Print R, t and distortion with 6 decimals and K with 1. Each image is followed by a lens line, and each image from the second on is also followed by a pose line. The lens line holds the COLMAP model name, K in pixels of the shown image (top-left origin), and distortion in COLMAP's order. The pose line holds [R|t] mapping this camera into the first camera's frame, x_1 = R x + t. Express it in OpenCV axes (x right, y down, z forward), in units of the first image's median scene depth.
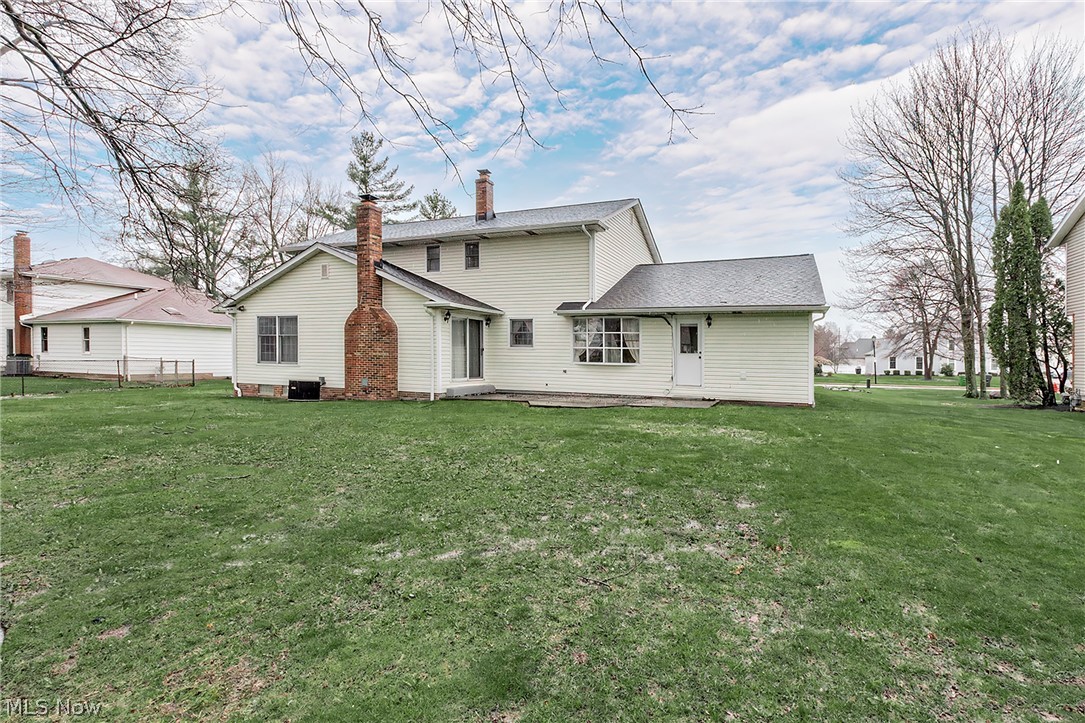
lens RADIAL K [[499.0, 0, 542.5], [0, 499.0, 361.5], [0, 0, 1]] dist [0.000271, 0.000090]
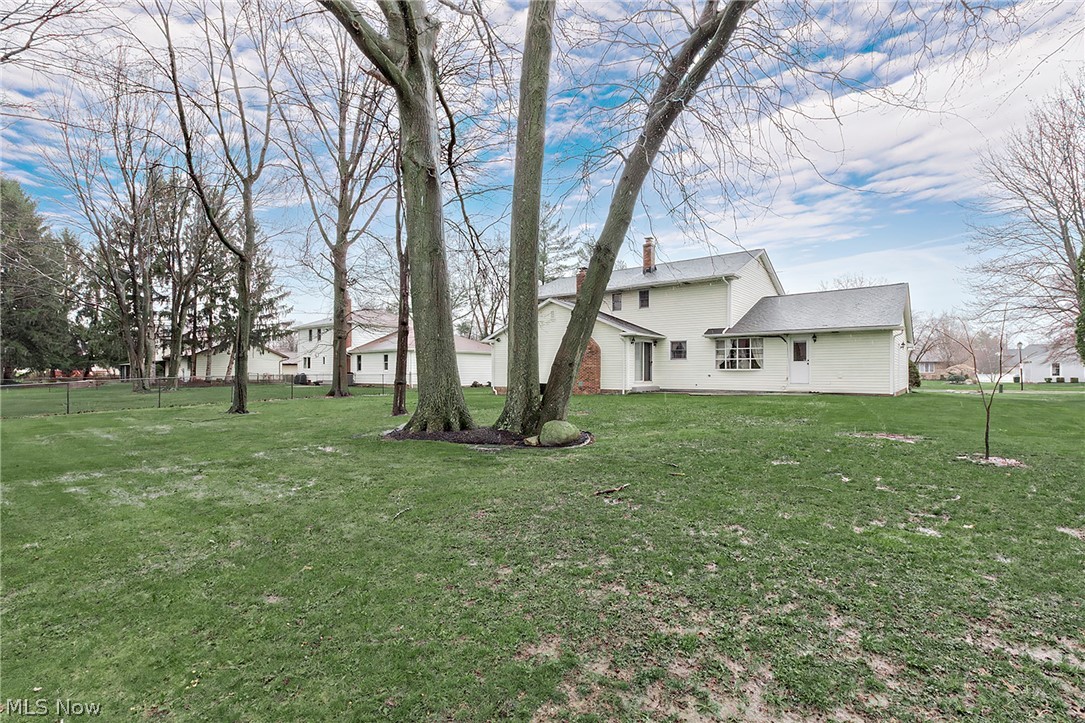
lens RADIAL K [[502.7, 0, 542.6], [0, 502.7, 404.2], [0, 0, 1]] dist [-0.000537, 0.000200]
pose [[0.972236, -0.003635, -0.233976, -0.086256], [0.015329, 0.998721, 0.048177, 0.024848], [0.233502, -0.050426, 0.971048, -0.560307]]
